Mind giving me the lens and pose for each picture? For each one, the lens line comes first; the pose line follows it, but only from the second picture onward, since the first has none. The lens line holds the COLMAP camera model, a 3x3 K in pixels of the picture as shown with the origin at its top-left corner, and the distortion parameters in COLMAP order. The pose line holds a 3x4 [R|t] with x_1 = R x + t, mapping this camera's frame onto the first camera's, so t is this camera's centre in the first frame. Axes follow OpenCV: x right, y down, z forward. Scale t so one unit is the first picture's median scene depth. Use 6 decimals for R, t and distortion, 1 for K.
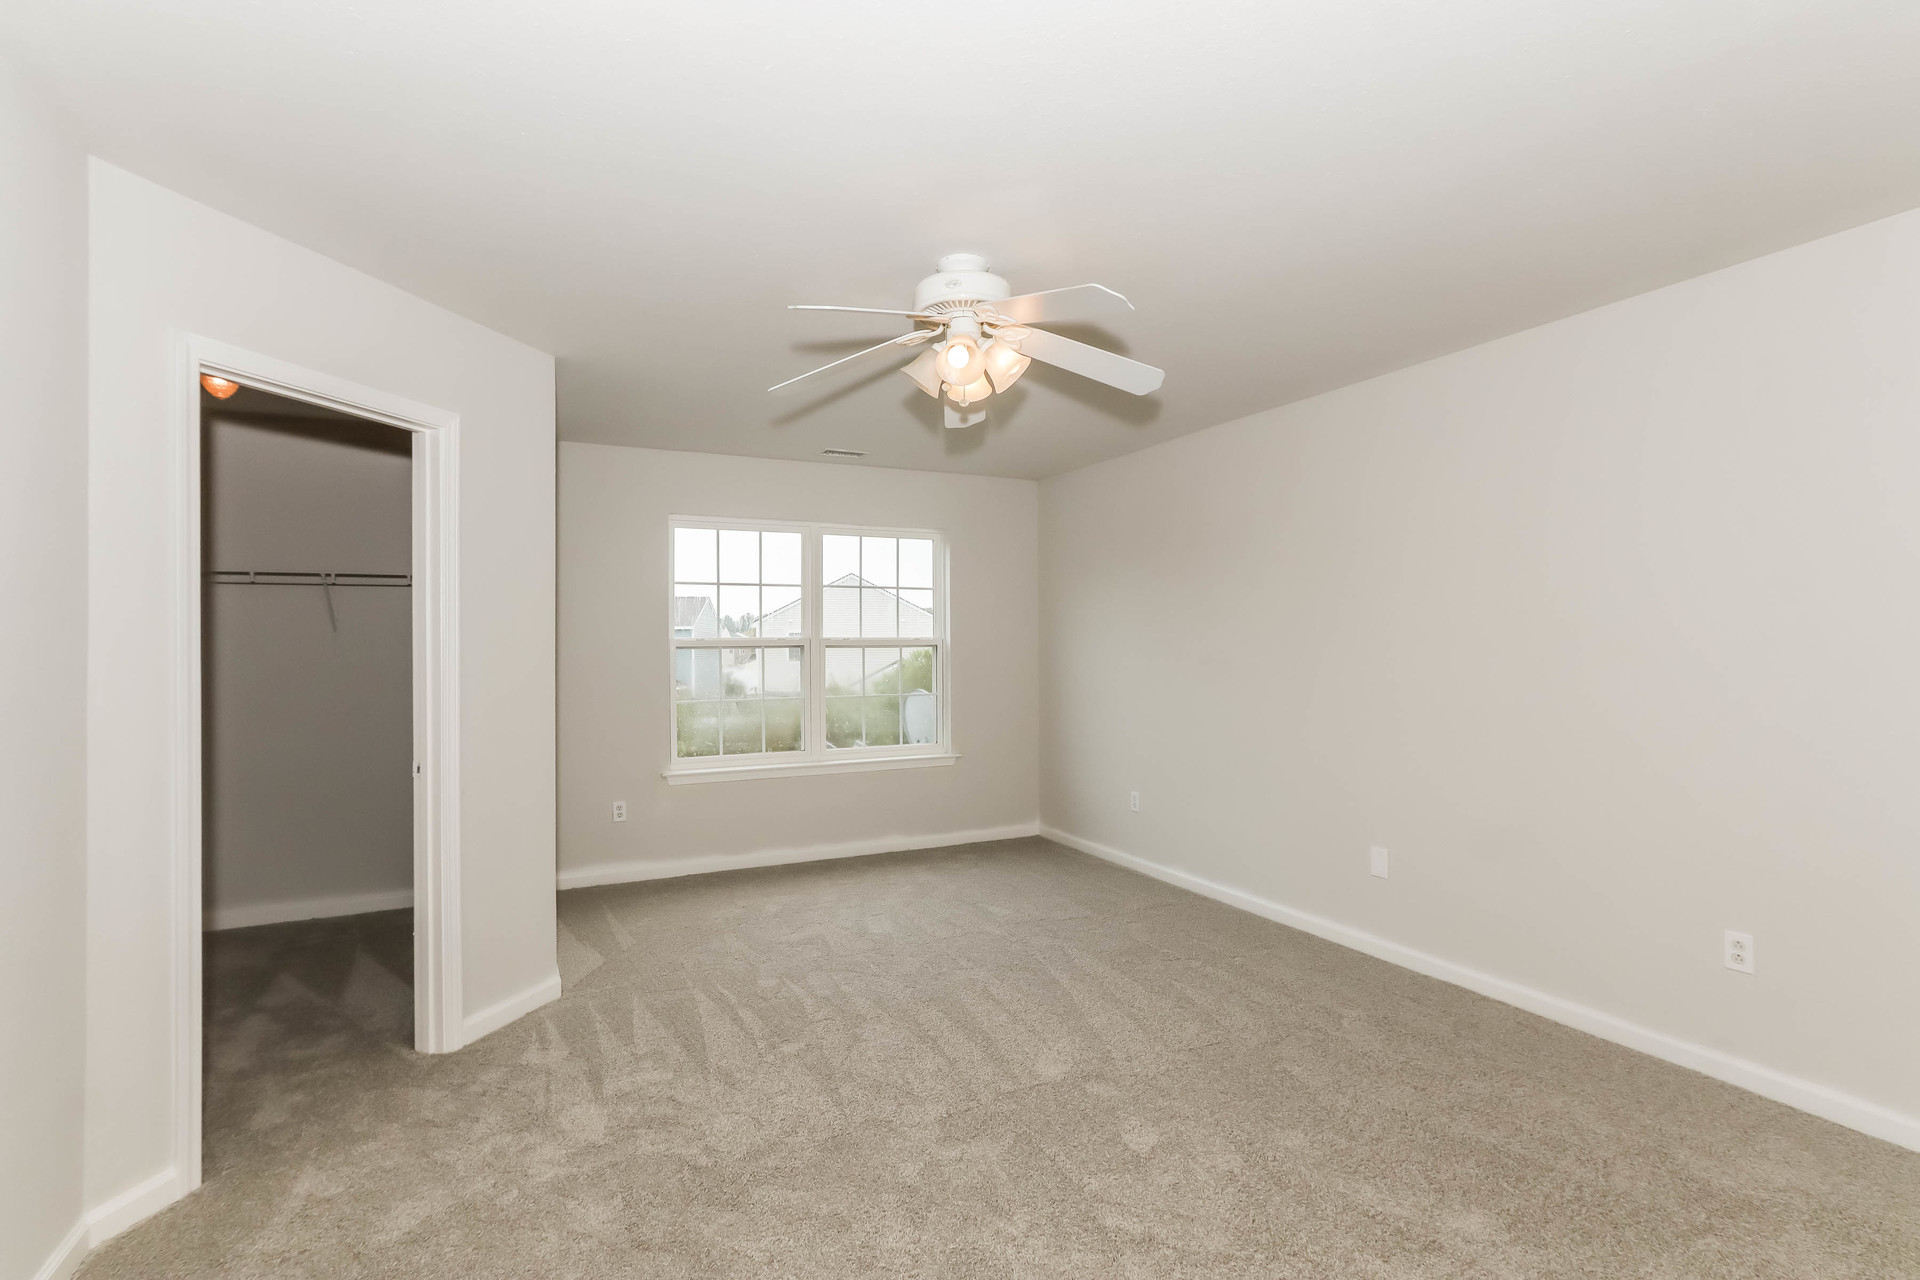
lens RADIAL K [[889.5, 0, 954.6], [0, 889.5, 639.4], [0, 0, 1]] dist [-0.000859, 0.000254]
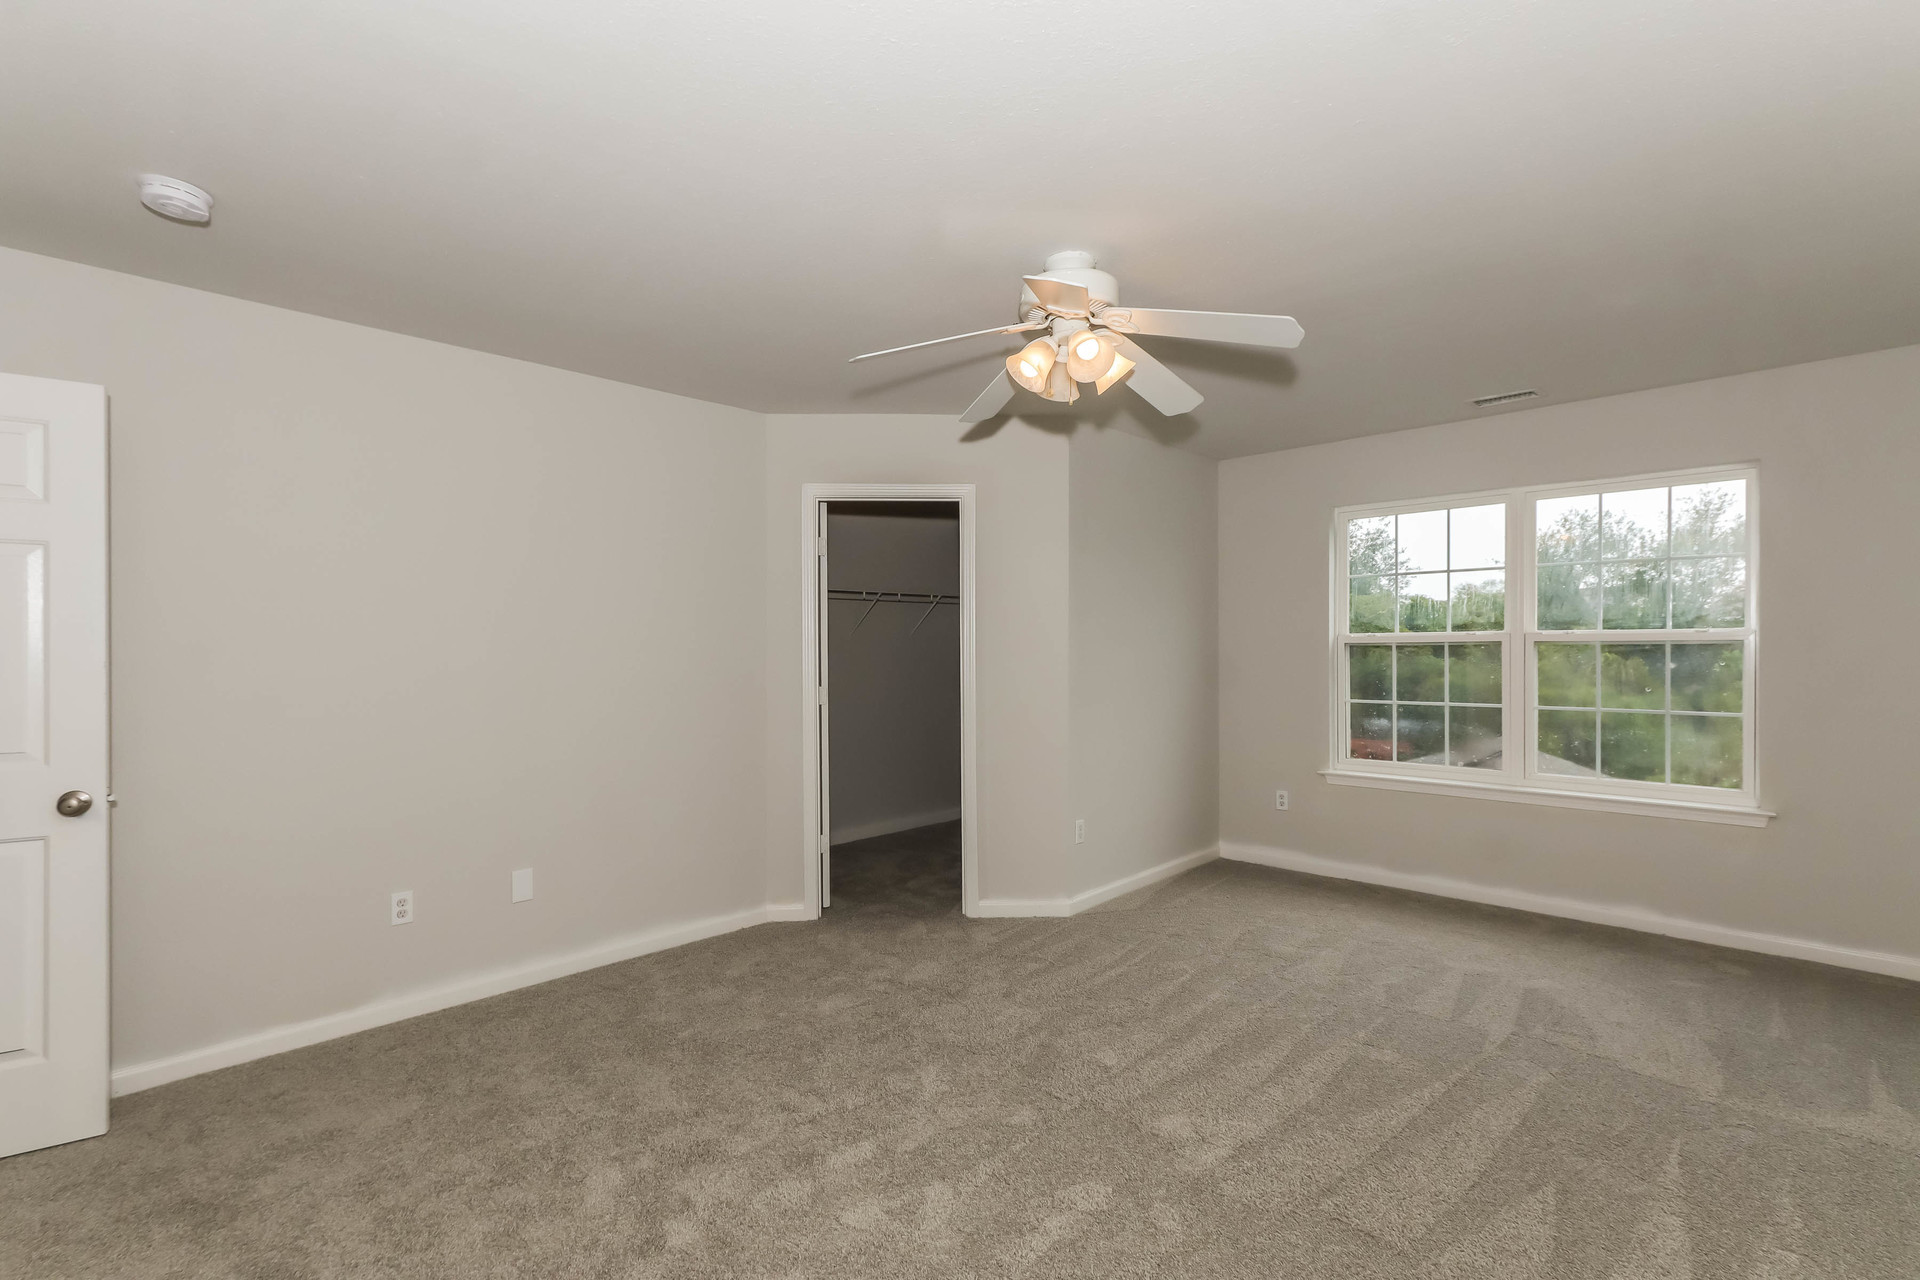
lens RADIAL K [[889.5, 0, 962.1], [0, 889.5, 648.3], [0, 0, 1]] dist [-0.000859, 0.000254]
pose [[0.323215, 0.000363, -0.946325, 0.573696], [0.010447, 0.999938, 0.003951, 0.006374], [0.946268, -0.011164, 0.323191, 0.352528]]
